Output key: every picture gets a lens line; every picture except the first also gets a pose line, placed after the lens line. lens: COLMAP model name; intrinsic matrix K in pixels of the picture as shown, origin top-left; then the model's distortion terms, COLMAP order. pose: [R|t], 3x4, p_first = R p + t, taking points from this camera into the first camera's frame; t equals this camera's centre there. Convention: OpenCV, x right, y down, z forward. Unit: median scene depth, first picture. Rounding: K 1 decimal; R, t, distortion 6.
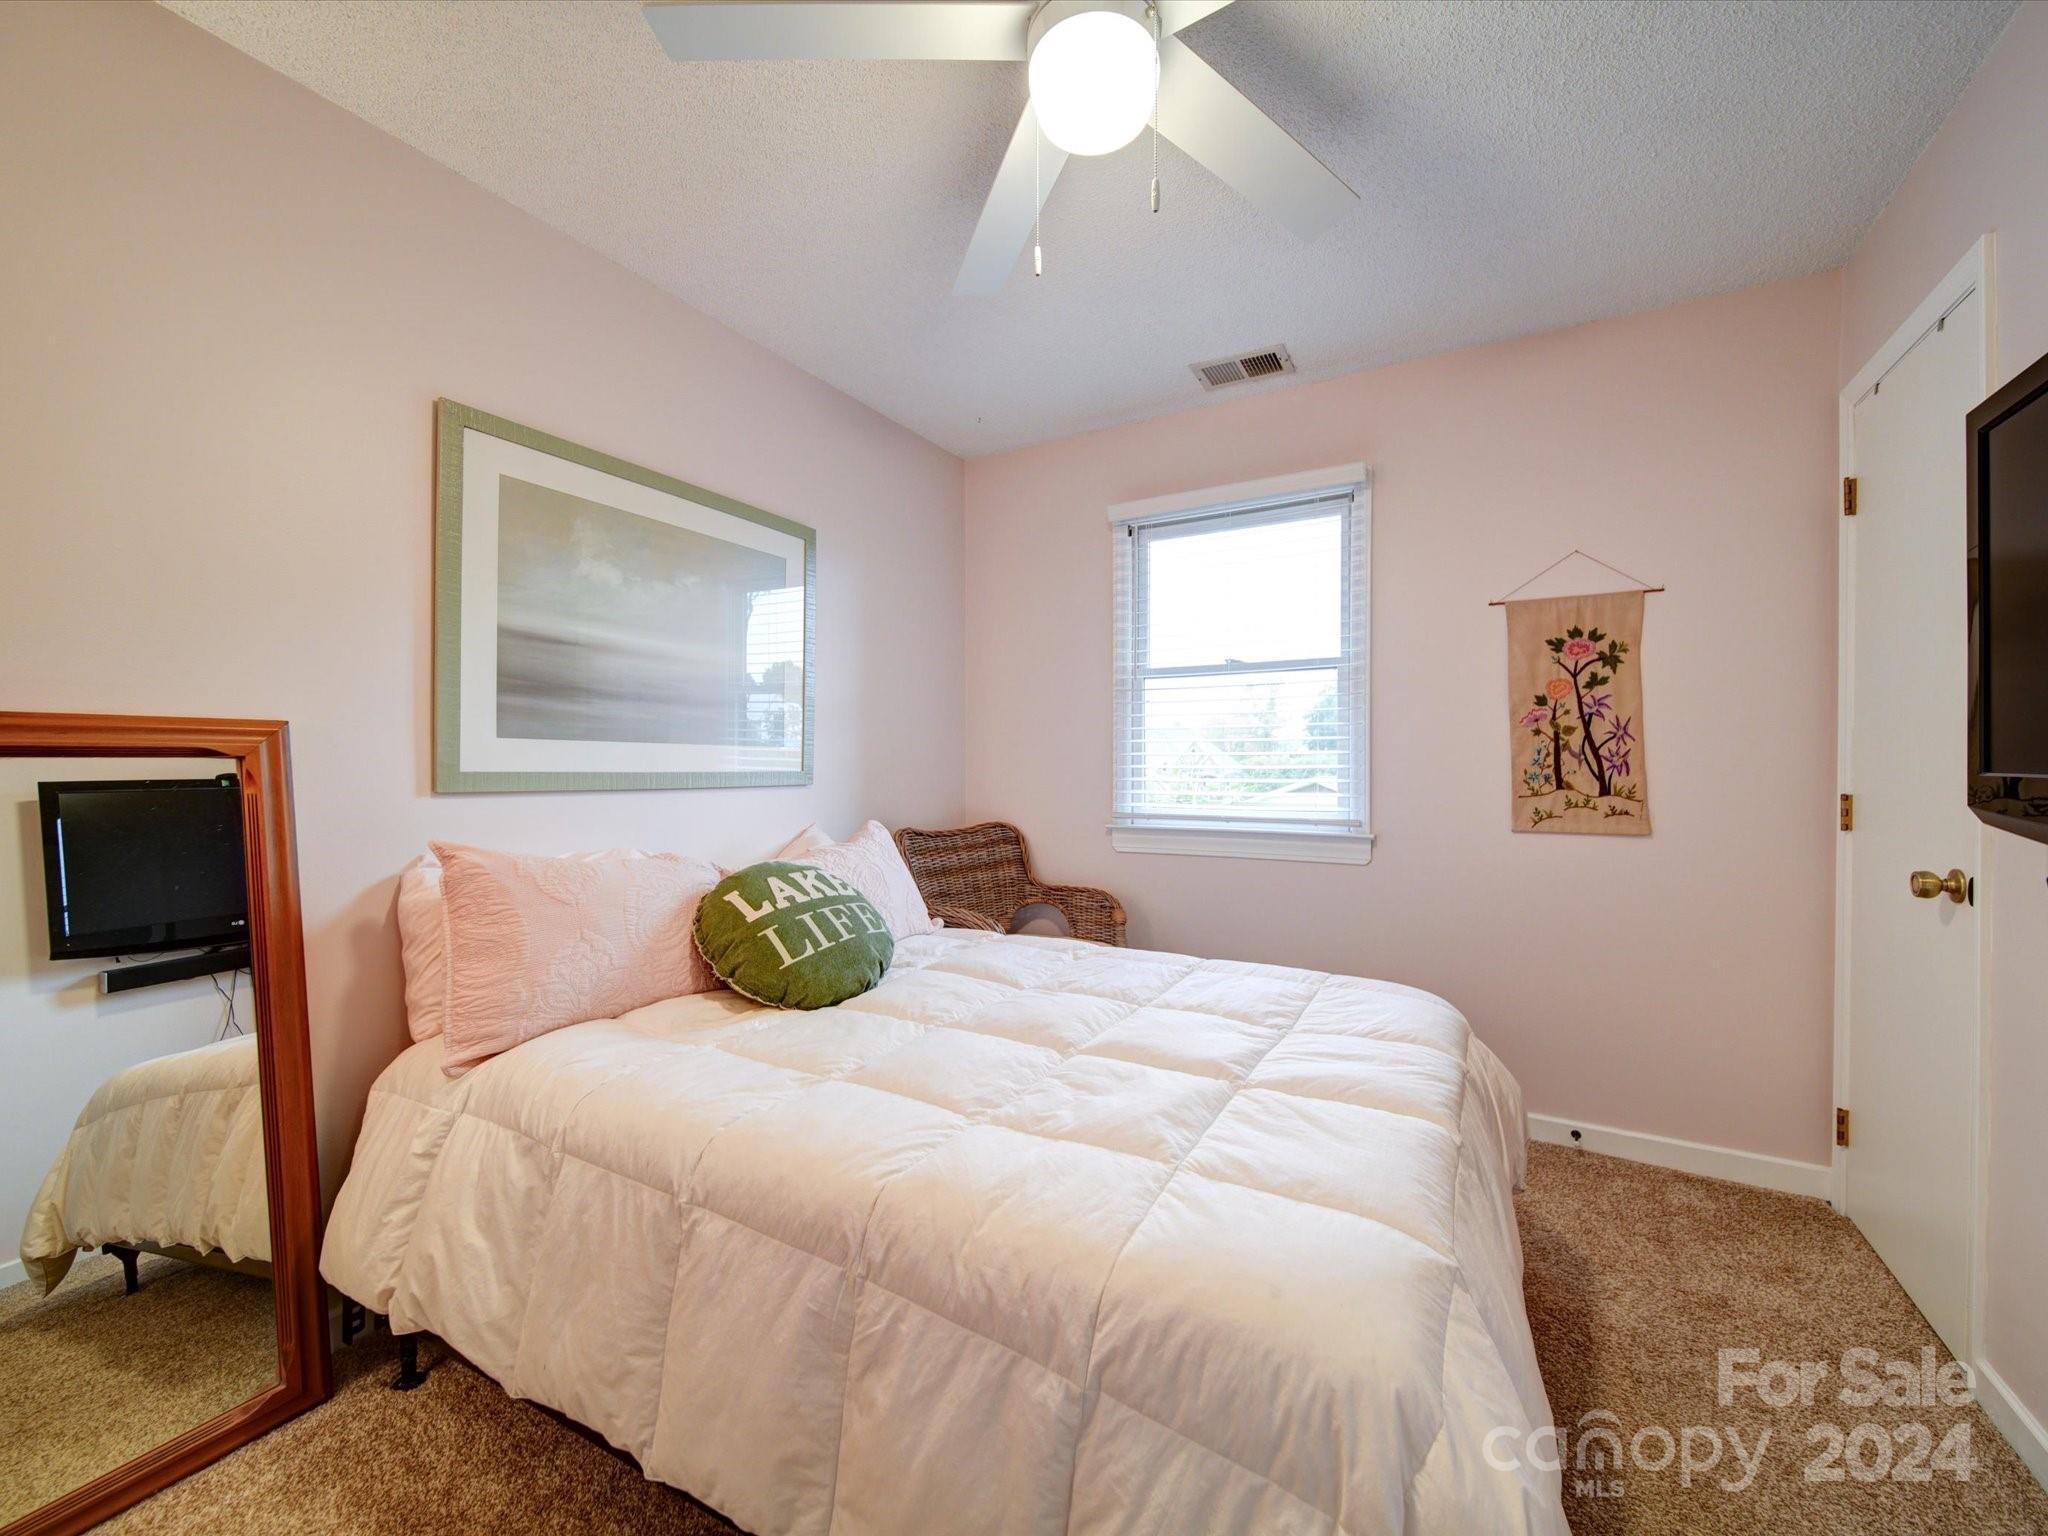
lens RADIAL K [[813.1, 0, 1032.0], [0, 813.1, 770.2], [0, 0, 1]] dist [-0.002478, -0.000938]
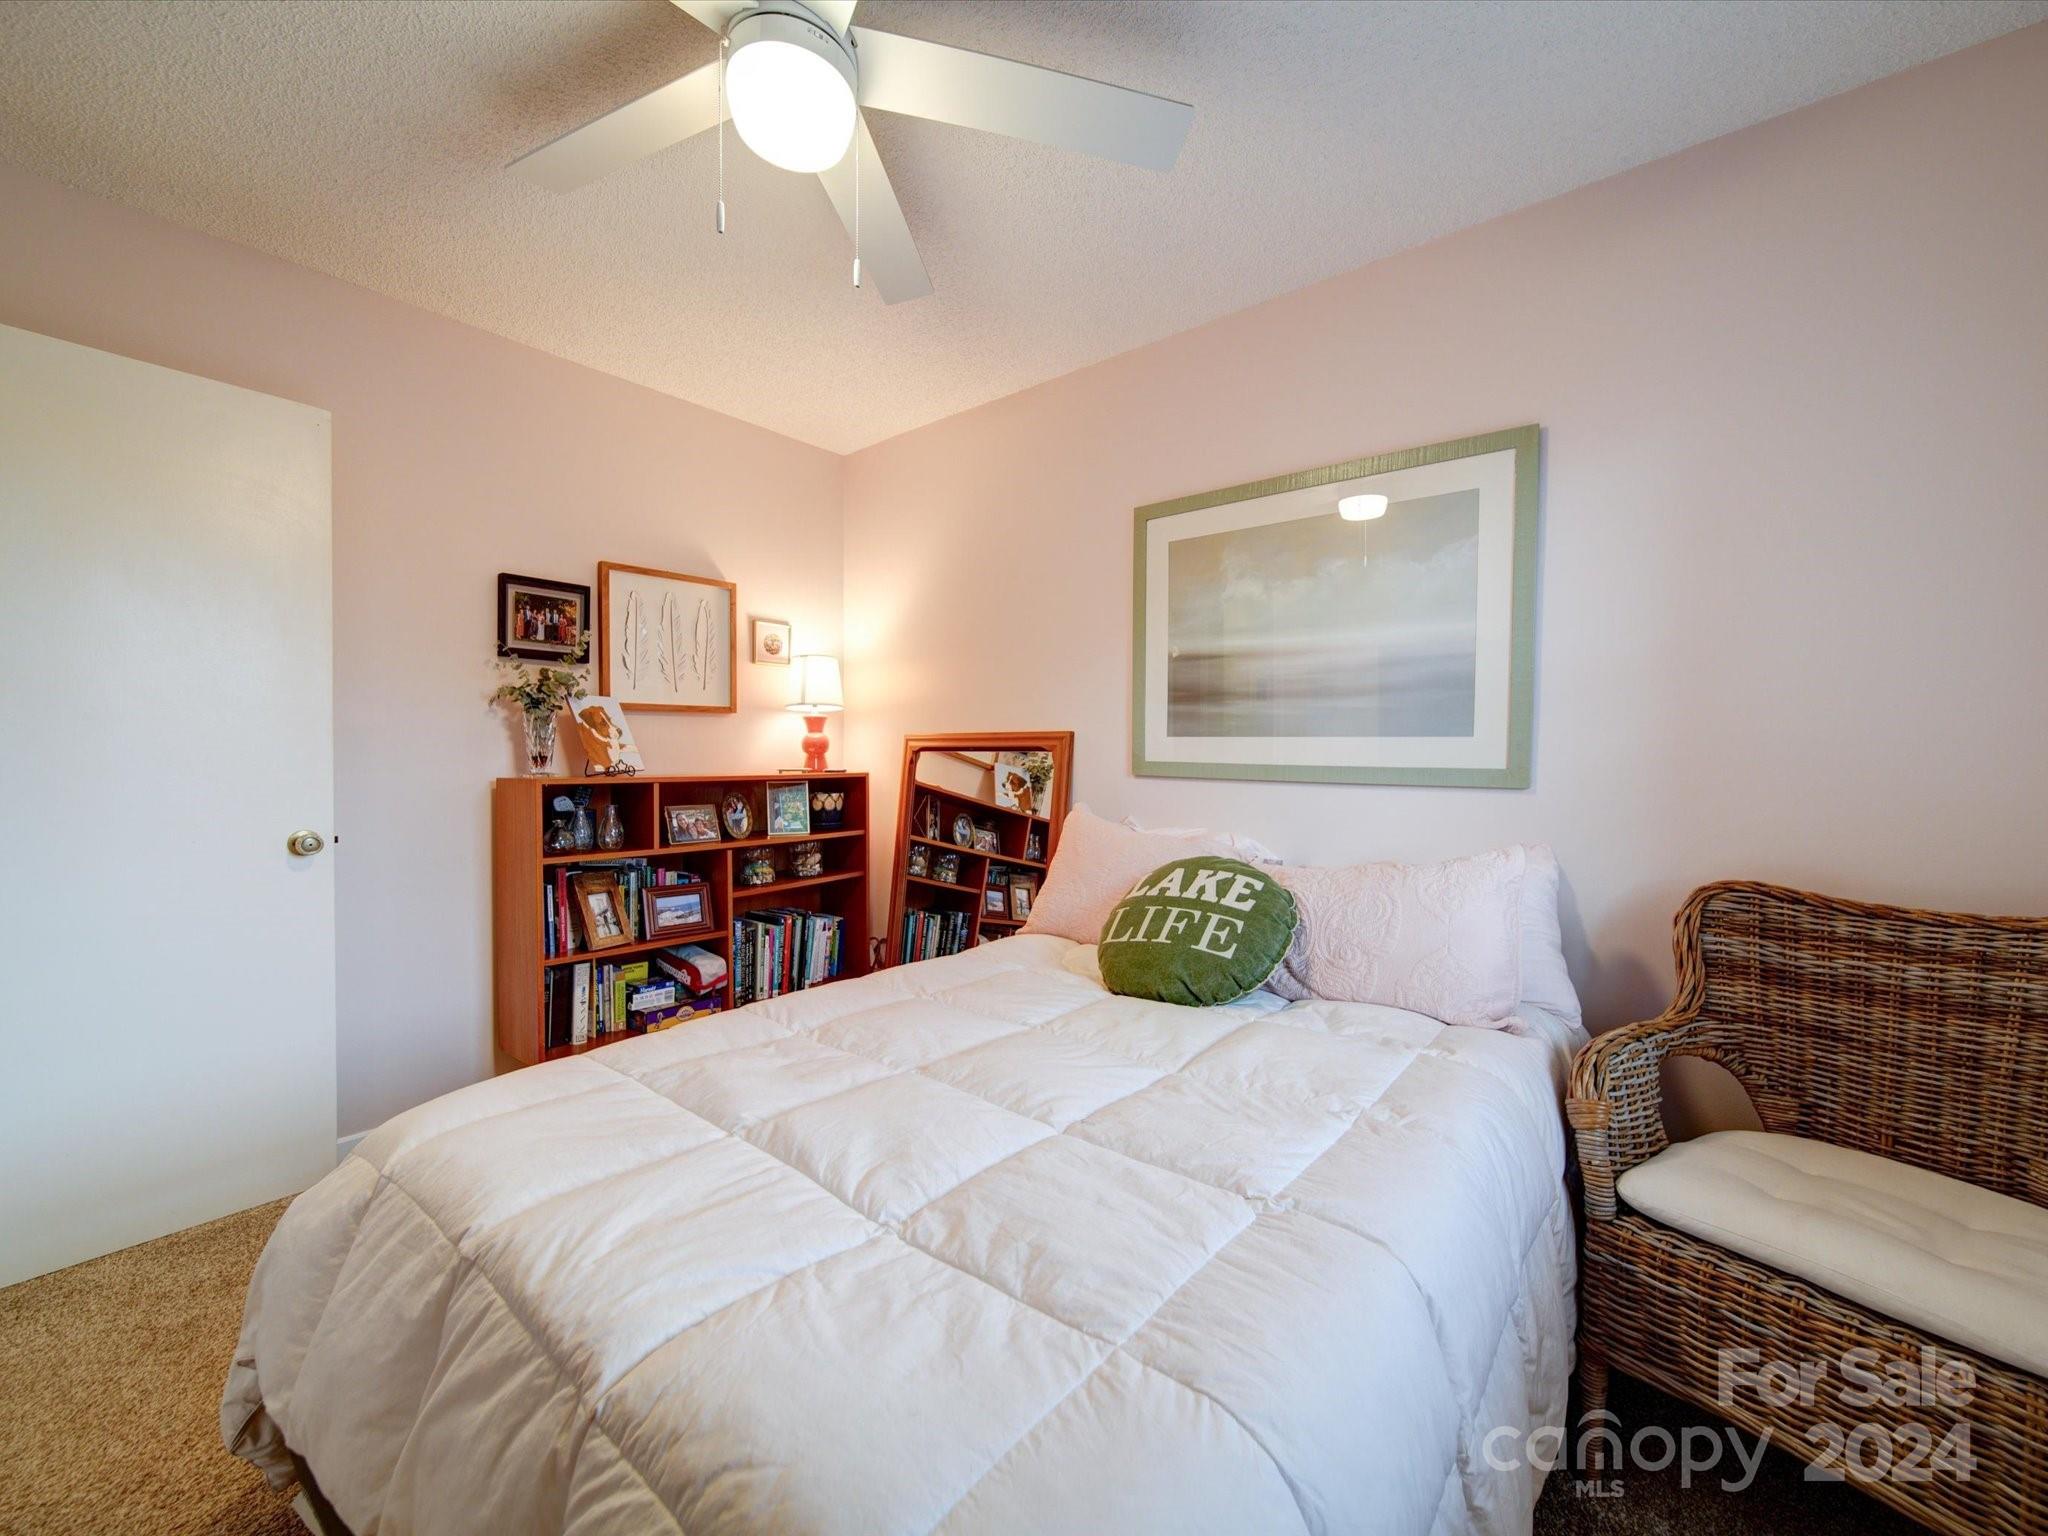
lens RADIAL K [[813.1, 0, 1033.7], [0, 813.1, 758.4], [0, 0, 1]] dist [-0.002478, -0.000938]
pose [[-0.149690, 0.007013, -0.988708, 0.677404], [-0.014376, 0.999854, 0.009269, -0.012588], [0.988629, 0.015601, -0.149567, 0.929207]]
